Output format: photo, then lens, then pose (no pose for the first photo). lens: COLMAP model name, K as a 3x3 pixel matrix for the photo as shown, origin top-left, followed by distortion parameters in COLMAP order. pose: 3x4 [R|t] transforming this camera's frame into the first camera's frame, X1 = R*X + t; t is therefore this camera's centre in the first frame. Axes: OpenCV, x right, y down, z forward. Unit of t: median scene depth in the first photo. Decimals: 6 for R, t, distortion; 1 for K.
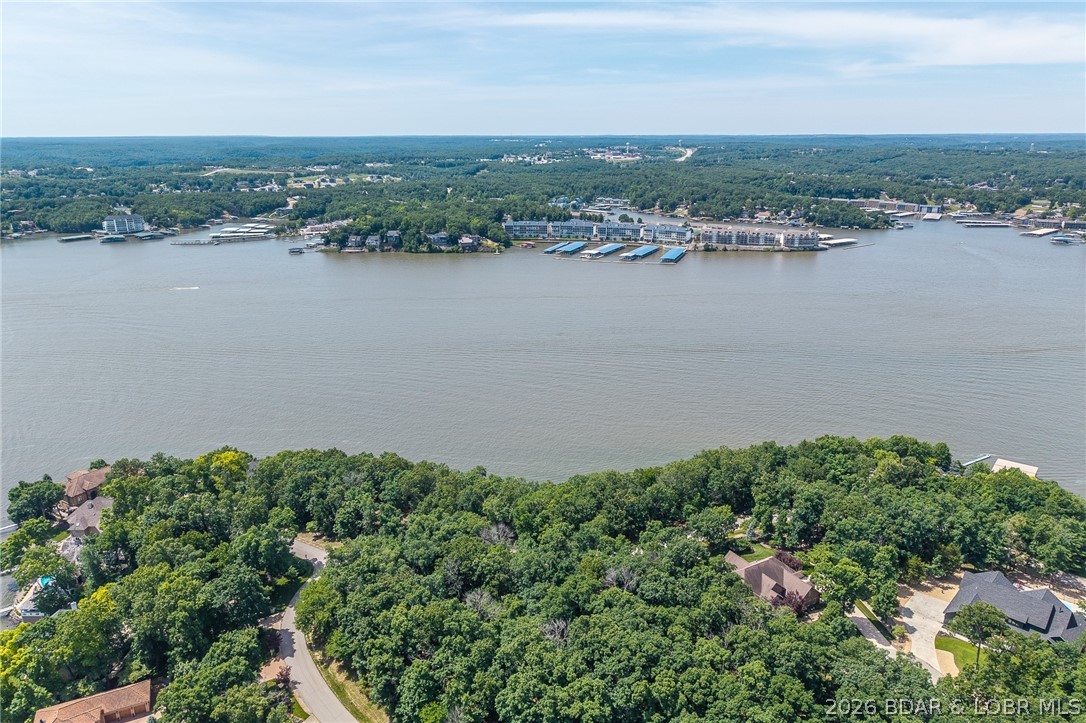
lens RADIAL K [[712.4, 0, 544.7], [0, 712.4, 379.9], [0, 0, 1]] dist [0.069317, -0.097776]
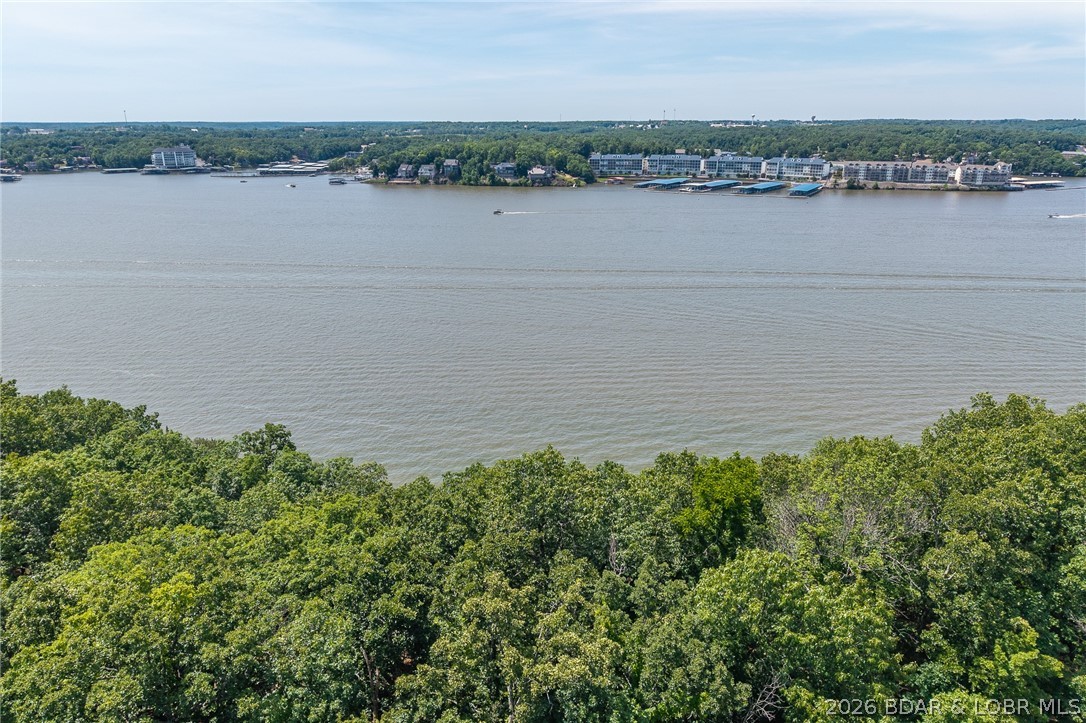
lens RADIAL K [[712.9, 0, 546.6], [0, 712.9, 359.6], [0, 0, 1]] dist [0.029084, -0.028298]
pose [[0.986755, 0.050172, -0.154266, 0.033896], [-0.052637, 0.998542, -0.011929, 0.025013], [0.153442, 0.019891, 0.987957, 0.199338]]
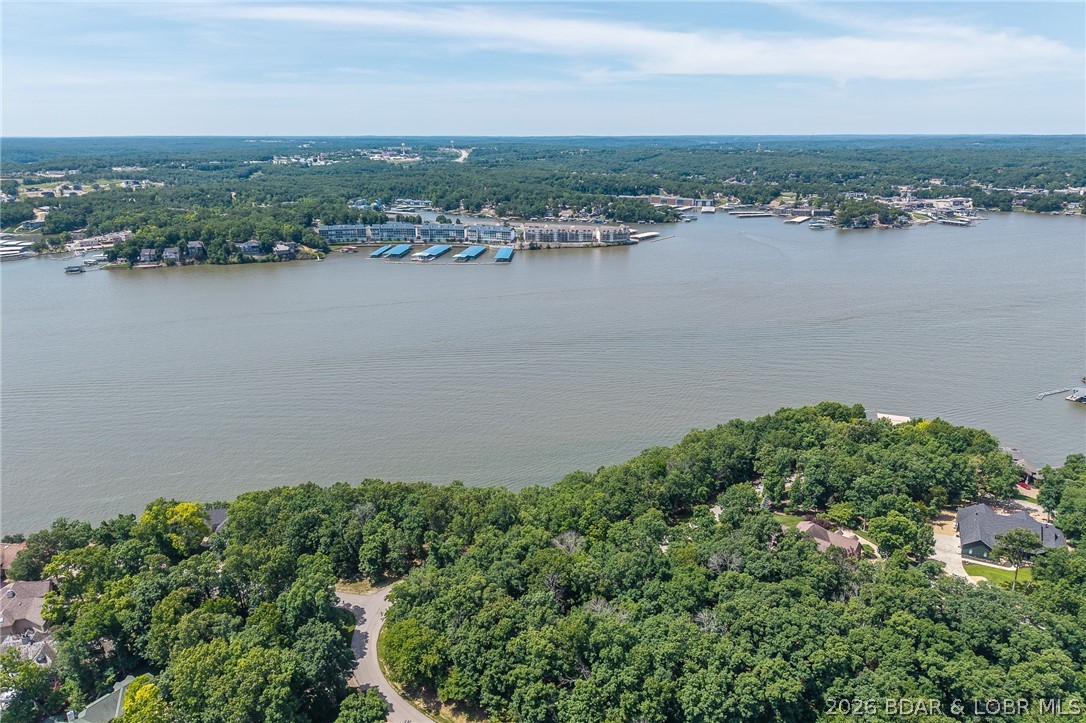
lens RADIAL K [[715.5, 0, 543.7], [0, 715.5, 386.2], [0, 0, 1]] dist [0.034805, -0.039428]
pose [[0.951990, -0.099923, 0.289362, -0.071344], [0.098151, 0.994957, 0.020667, -0.003885], [-0.289968, 0.008726, 0.956997, 0.014520]]
